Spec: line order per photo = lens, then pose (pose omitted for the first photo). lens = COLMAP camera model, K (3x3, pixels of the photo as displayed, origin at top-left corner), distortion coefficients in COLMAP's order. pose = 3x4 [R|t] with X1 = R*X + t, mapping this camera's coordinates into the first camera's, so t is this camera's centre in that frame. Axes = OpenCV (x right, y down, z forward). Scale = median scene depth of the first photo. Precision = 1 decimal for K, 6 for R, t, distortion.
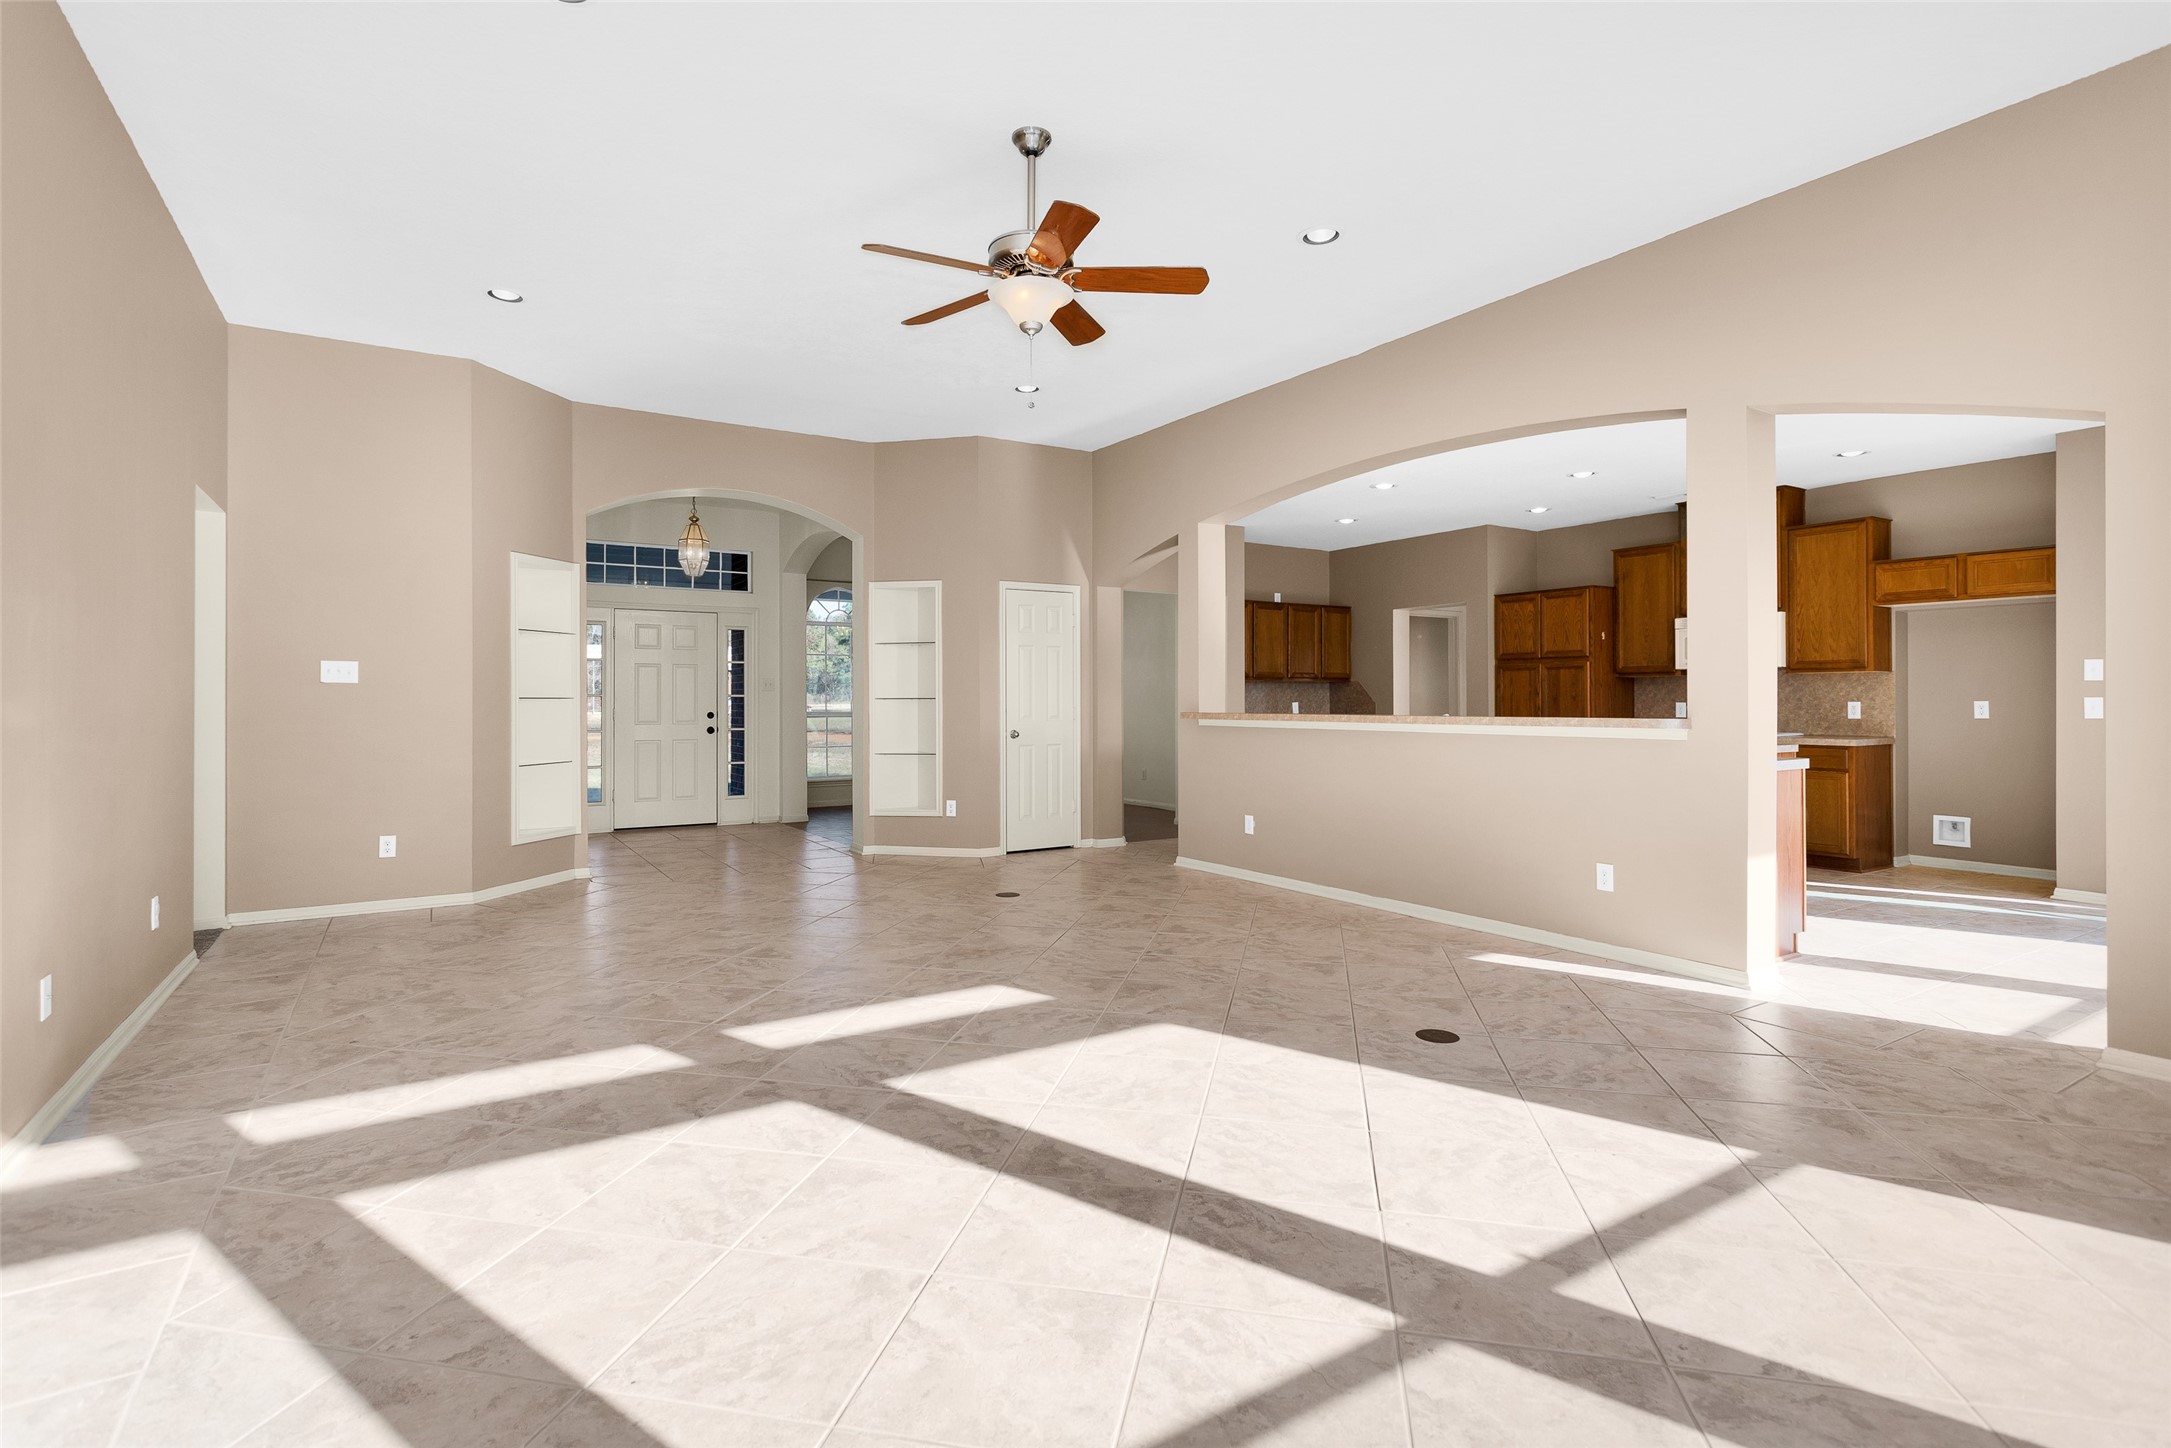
lens RADIAL K [[1029.9, 0, 1086.8], [0, 1029.9, 689.5], [0, 0, 1]] dist [-0.002538, 0.000373]
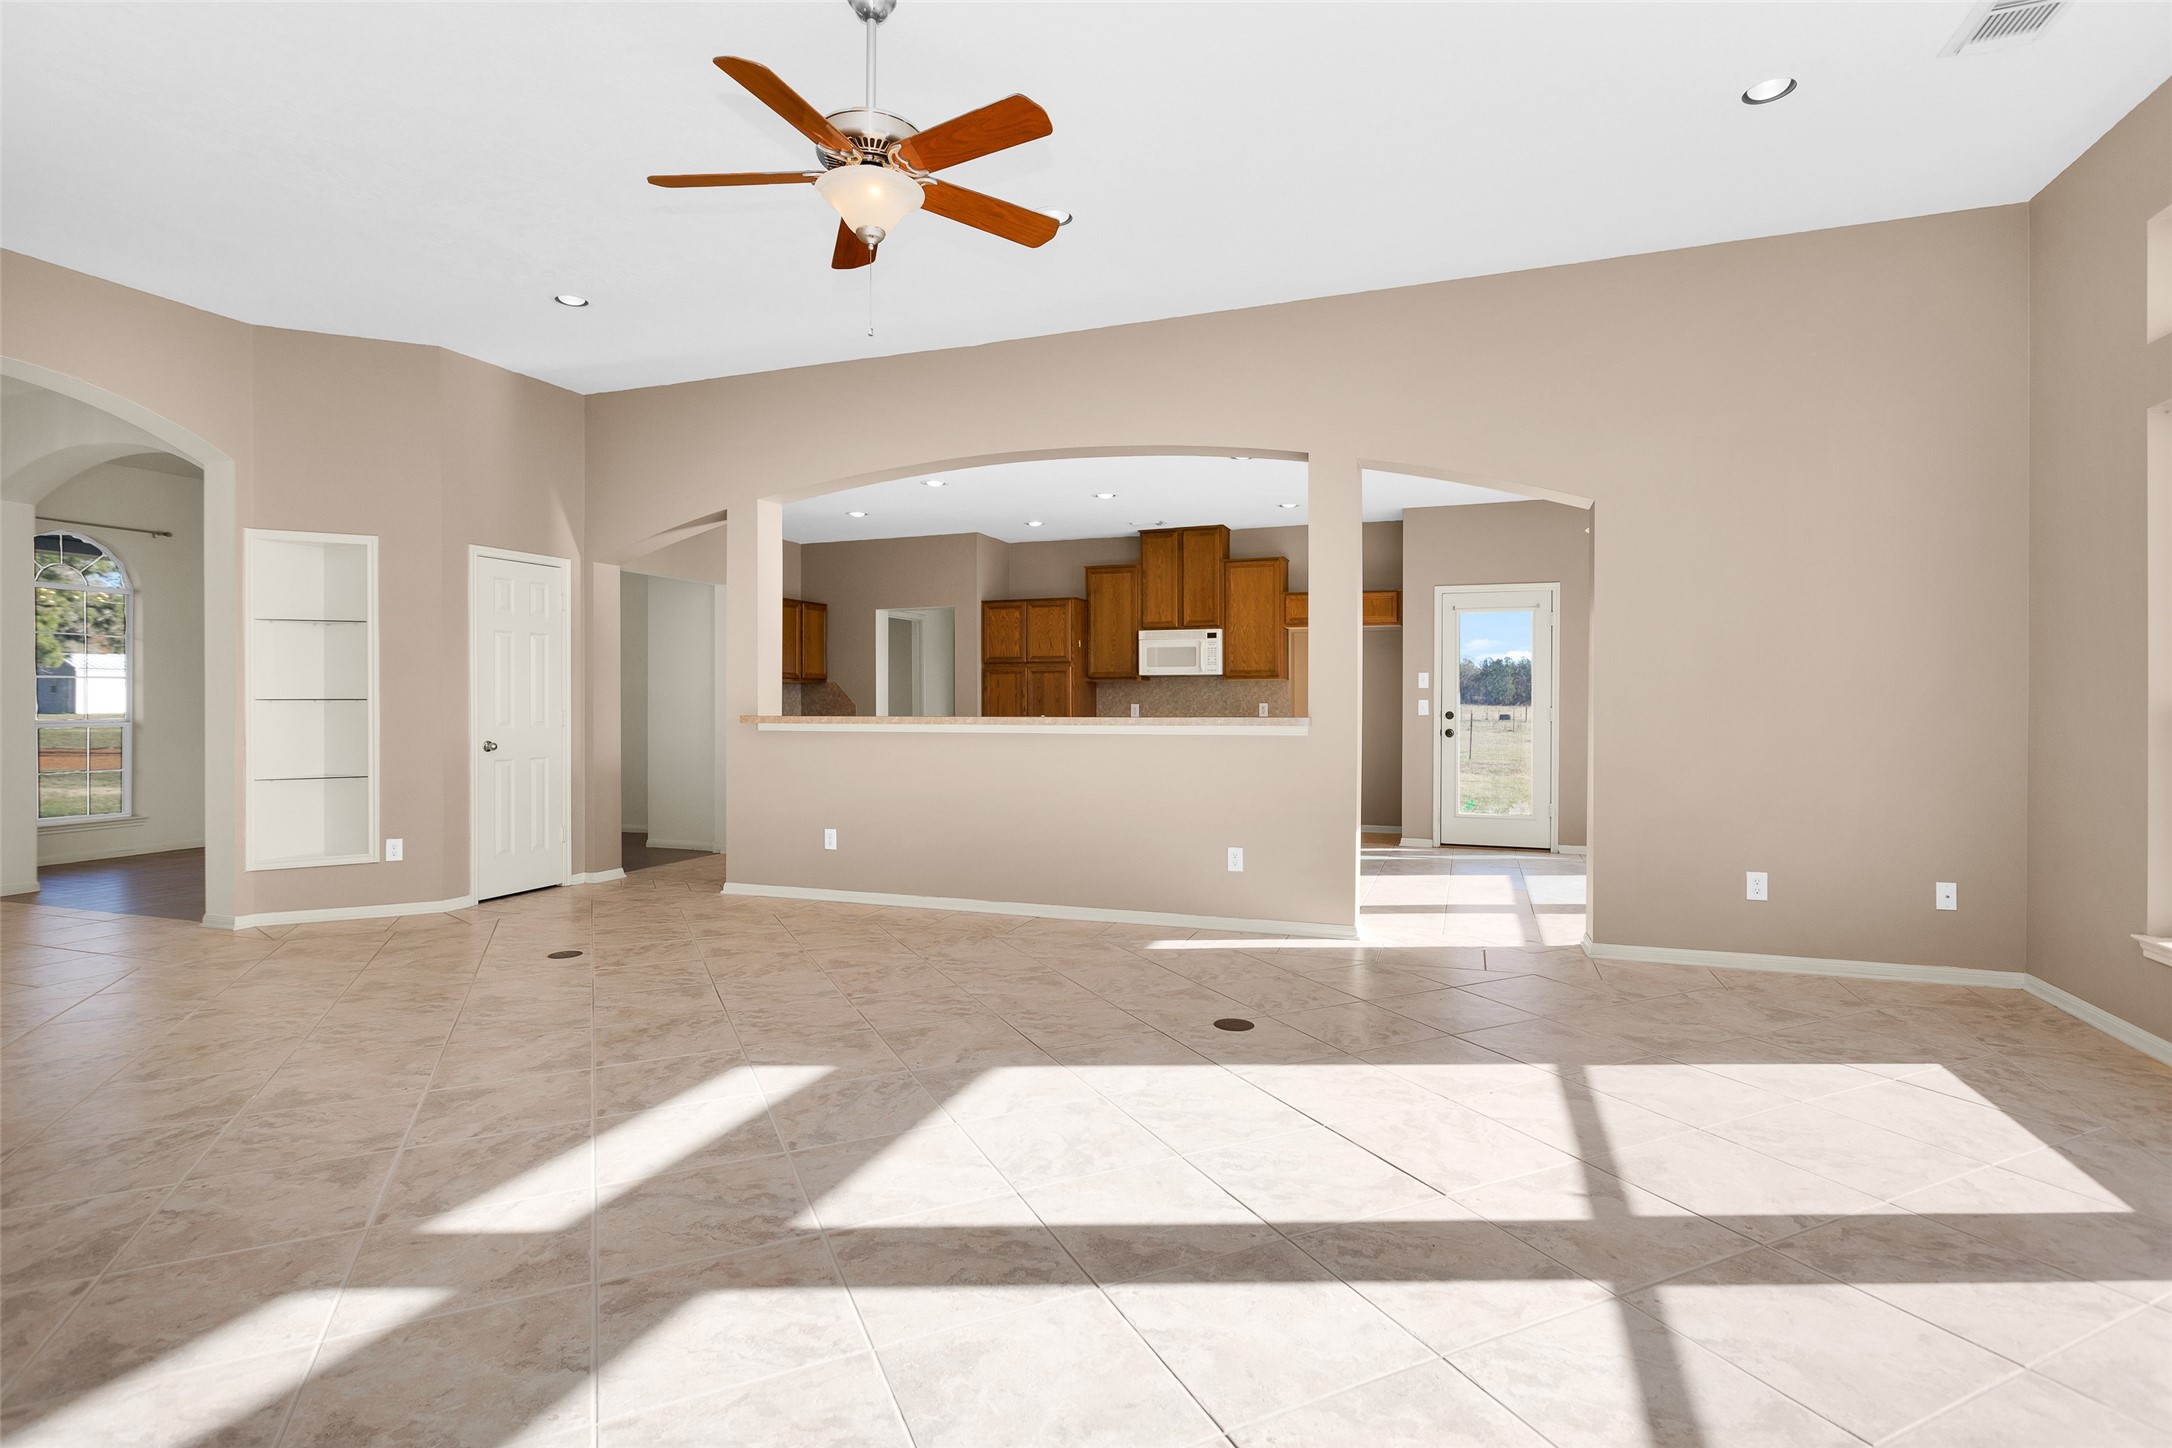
lens RADIAL K [[1039.6, 0, 1086.7], [0, 1039.6, 705.7], [0, 0, 1]] dist [-0.002028, 0.000527]
pose [[0.794584, -0.002519, 0.607149, -0.198087], [-0.006226, 0.999905, 0.012297, 0.000831], [-0.607122, -0.013551, 0.794493, 0.122599]]
